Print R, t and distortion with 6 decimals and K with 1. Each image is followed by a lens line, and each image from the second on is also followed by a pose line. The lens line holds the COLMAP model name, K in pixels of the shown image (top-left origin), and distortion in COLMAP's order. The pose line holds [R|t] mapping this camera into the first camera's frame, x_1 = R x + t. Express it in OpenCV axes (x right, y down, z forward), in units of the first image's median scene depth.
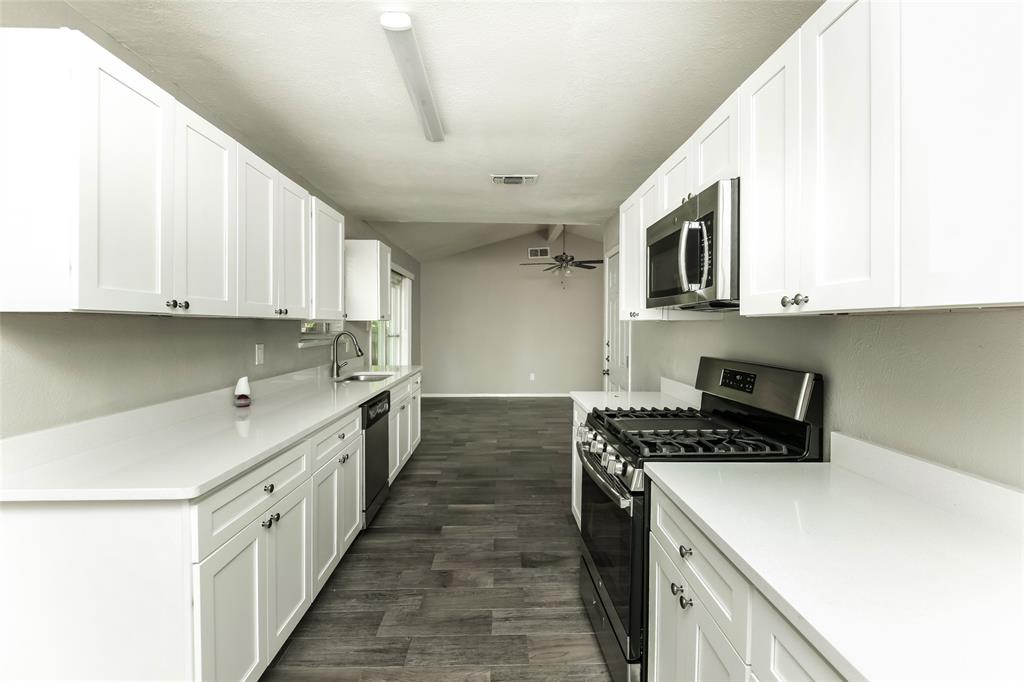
lens RADIAL K [[492.2, 0, 512.0], [0, 492.2, 341.0], [0, 0, 1]] dist [-0.027724, -0.000441]
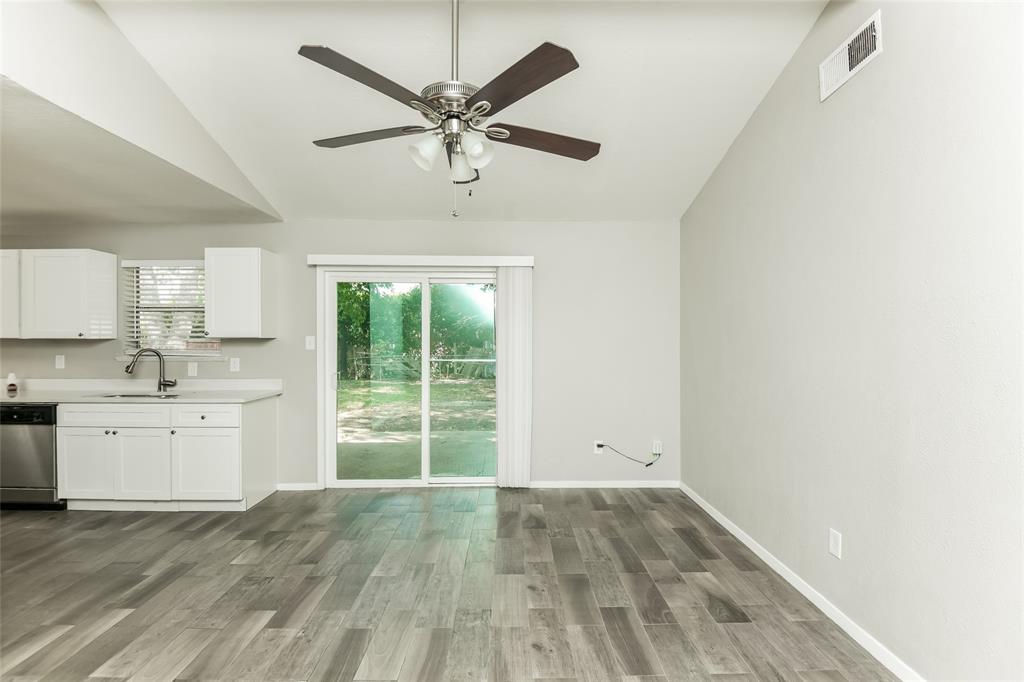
lens RADIAL K [[492.2, 0, 512.0], [0, 492.2, 341.0], [0, 0, 1]] dist [-0.027724, -0.000441]
pose [[-0.045813, 0.003291, -0.998945, 0.393242], [-0.030213, 0.999533, 0.004679, -0.038047], [0.998493, 0.030396, -0.045692, 1.076981]]
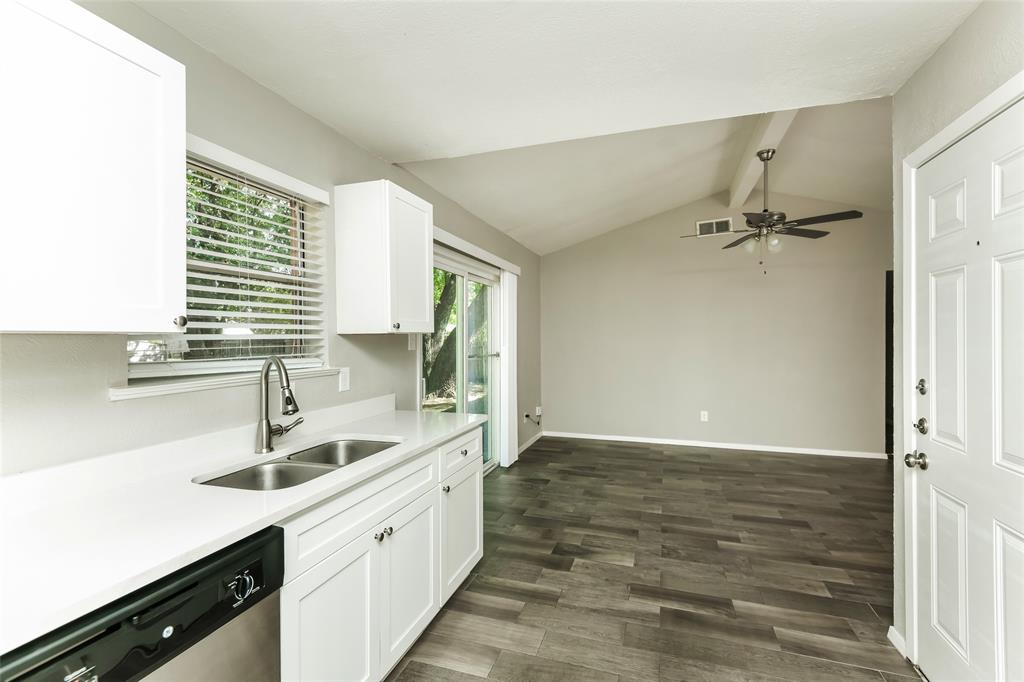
lens RADIAL K [[486.0, 0, 496.2], [0, 486.0, 342.8], [0, 0, 1]] dist [0.002388, -0.000040]
pose [[0.935846, -0.005797, -0.352361, 0.013060], [-0.001651, 0.999782, -0.020832, -0.014491], [0.352405, 0.020077, 0.935632, 0.373925]]
